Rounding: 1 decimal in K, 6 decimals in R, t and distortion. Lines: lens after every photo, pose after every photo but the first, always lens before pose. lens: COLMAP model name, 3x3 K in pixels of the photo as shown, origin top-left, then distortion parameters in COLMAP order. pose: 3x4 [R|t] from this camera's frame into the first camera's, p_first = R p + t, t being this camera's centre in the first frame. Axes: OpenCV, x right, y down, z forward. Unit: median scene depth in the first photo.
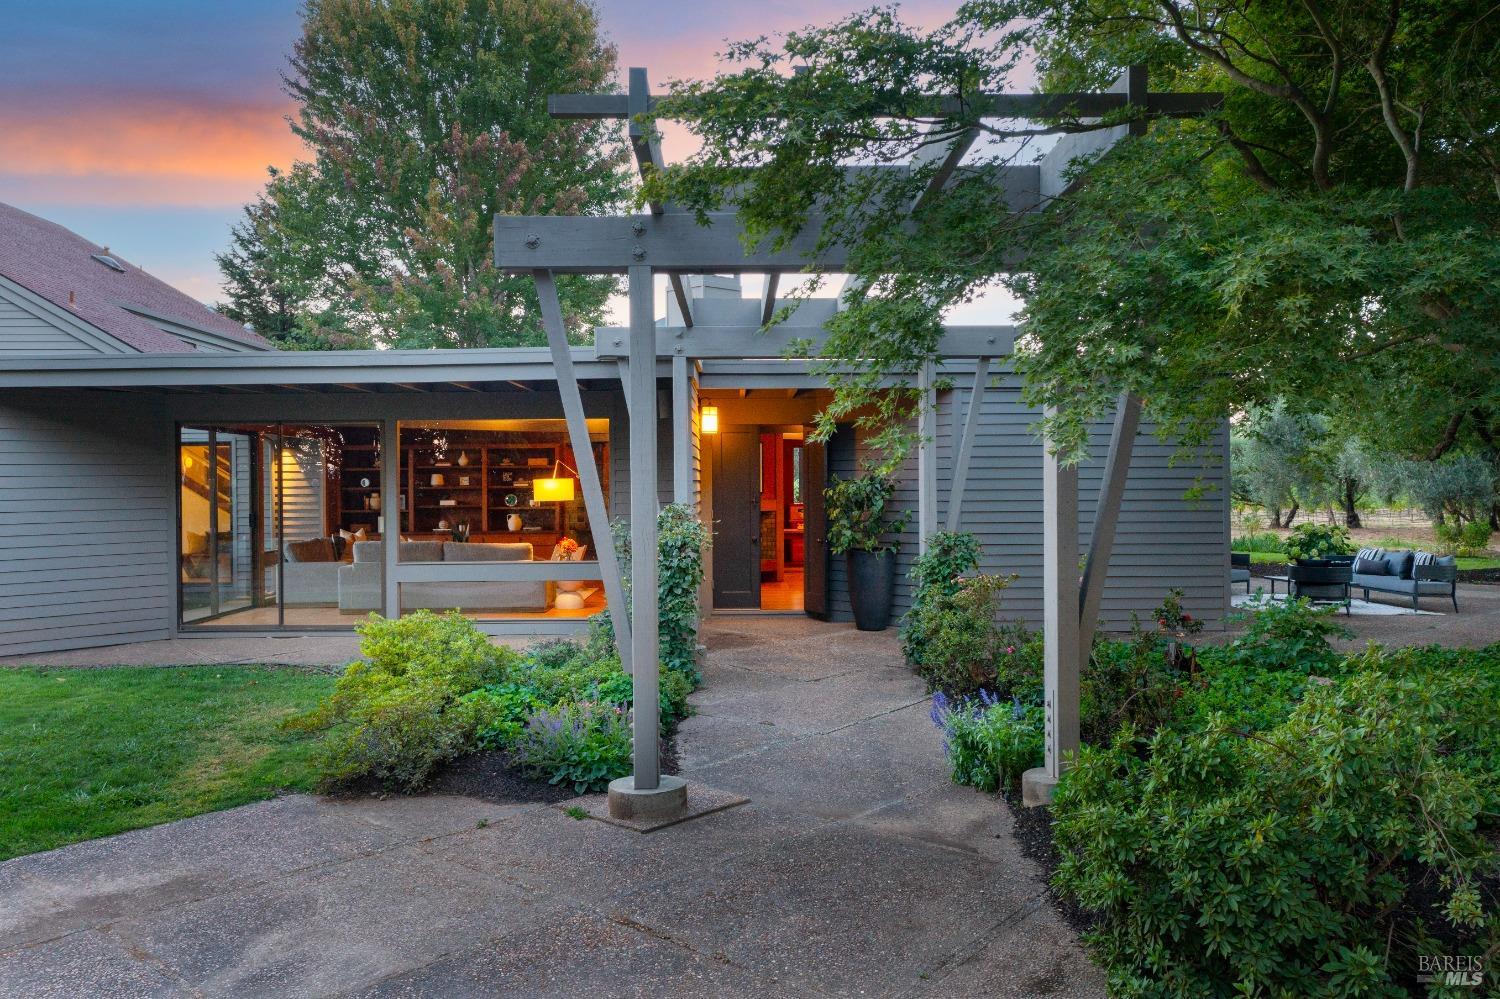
lens RADIAL K [[1203.9, 0, 754.4], [0, 1203.9, 498.7], [0, 0, 1]] dist [-0.000642, 0.000018]
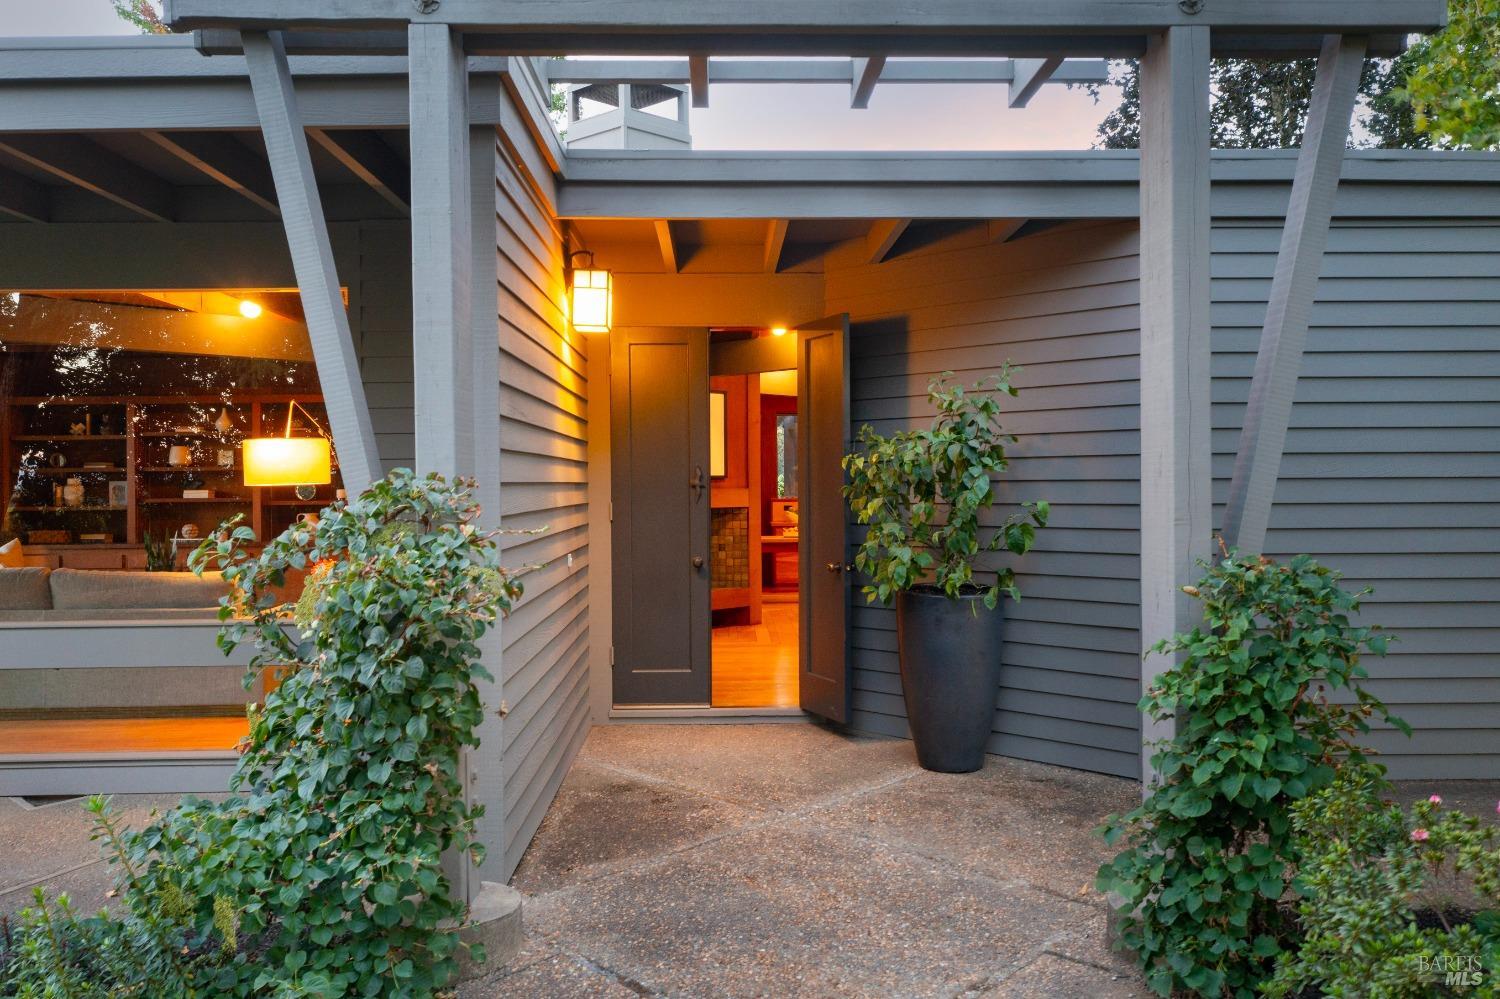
lens RADIAL K [[1203.9, 0, 746.1], [0, 1203.9, 500.7], [0, 0, 1]] dist [-0.000642, 0.000018]
pose [[0.999975, -0.001221, 0.007017, 0.017233], [0.001212, 0.999998, 0.001280, 0.008576], [-0.007018, -0.001272, 0.999975, 0.548559]]
